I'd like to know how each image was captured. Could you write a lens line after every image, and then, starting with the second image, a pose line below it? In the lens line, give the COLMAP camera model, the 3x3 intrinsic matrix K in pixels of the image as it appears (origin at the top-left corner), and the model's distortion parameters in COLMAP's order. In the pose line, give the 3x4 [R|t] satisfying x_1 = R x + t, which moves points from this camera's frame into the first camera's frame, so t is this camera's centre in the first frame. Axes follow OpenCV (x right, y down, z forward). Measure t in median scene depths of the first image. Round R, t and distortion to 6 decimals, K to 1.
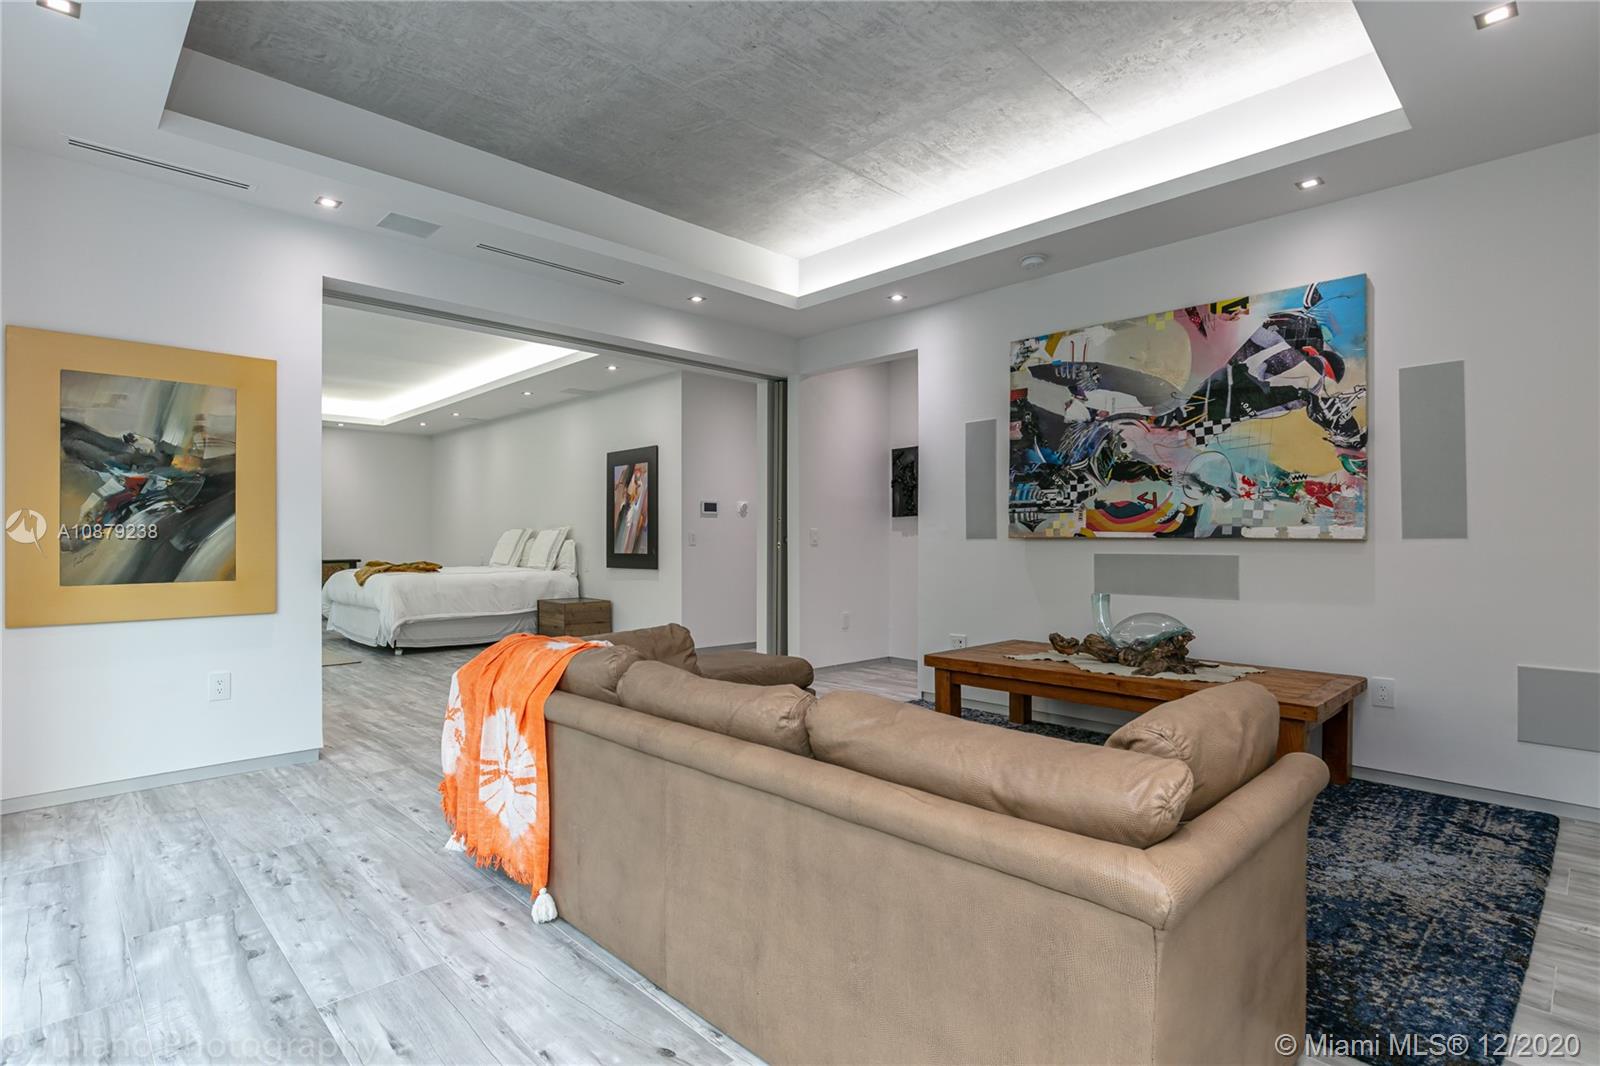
lens RADIAL K [[829.1, 0, 800.2], [0, 829.1, 538.9], [0, 0, 1]] dist [0.002693, 0.000095]
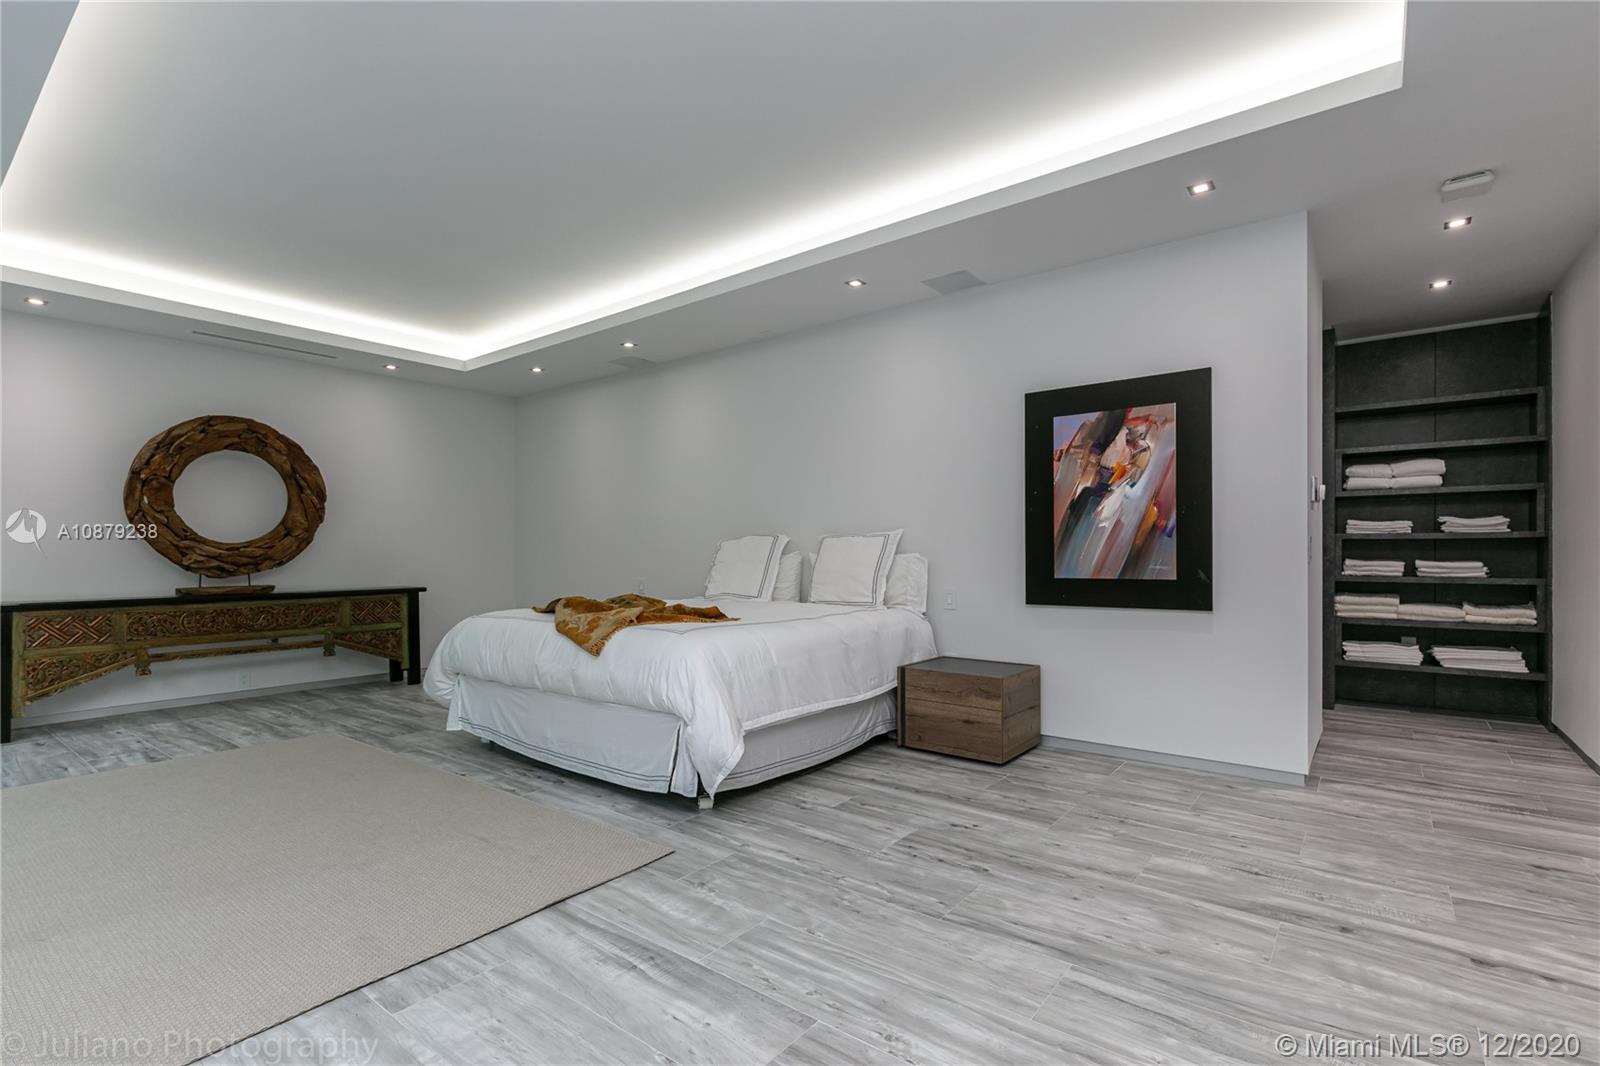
lens RADIAL K [[719.6, 0, 806.2], [0, 719.6, 555.5], [0, 0, 1]] dist [0.003178, -0.000426]
pose [[0.984305, -0.004582, 0.176418, -0.477583], [0.004425, 0.999989, 0.001284, 0.001355], [-0.176422, -0.000483, 0.984314, 0.581527]]
